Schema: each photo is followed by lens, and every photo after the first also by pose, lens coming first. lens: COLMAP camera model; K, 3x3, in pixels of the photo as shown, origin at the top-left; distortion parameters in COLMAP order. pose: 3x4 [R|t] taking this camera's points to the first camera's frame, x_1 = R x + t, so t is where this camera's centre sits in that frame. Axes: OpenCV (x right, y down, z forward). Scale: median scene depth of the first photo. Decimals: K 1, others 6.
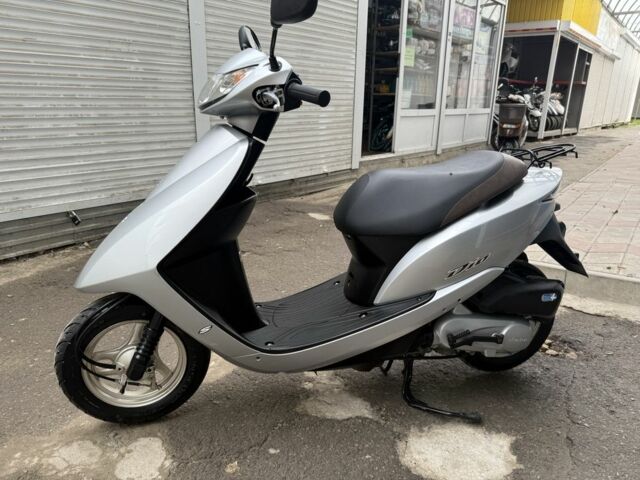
lens RADIAL K [[459.1, 0, 316.3], [0, 459.1, 245.9], [0, 0, 1]] dist [0.030326, -0.049022]
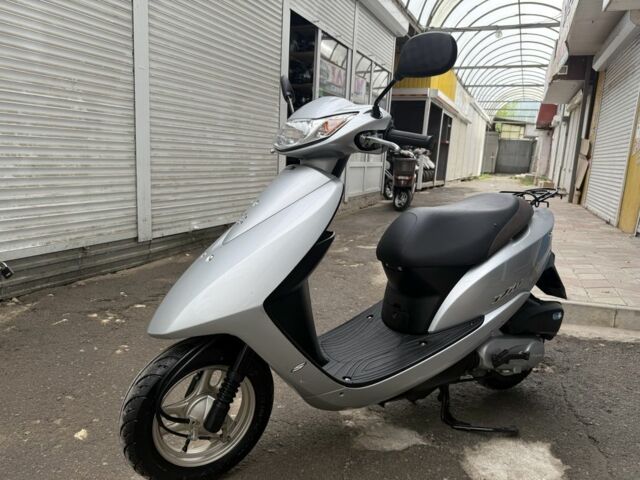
lens RADIAL K [[459.1, 0, 317.8], [0, 459.1, 241.8], [0, 0, 1]] dist [0.030326, -0.049022]
pose [[0.964618, -0.020347, 0.262864, -0.178496], [0.049735, 0.993161, -0.105633, 0.007944], [-0.258917, 0.114969, 0.959033, 0.005689]]
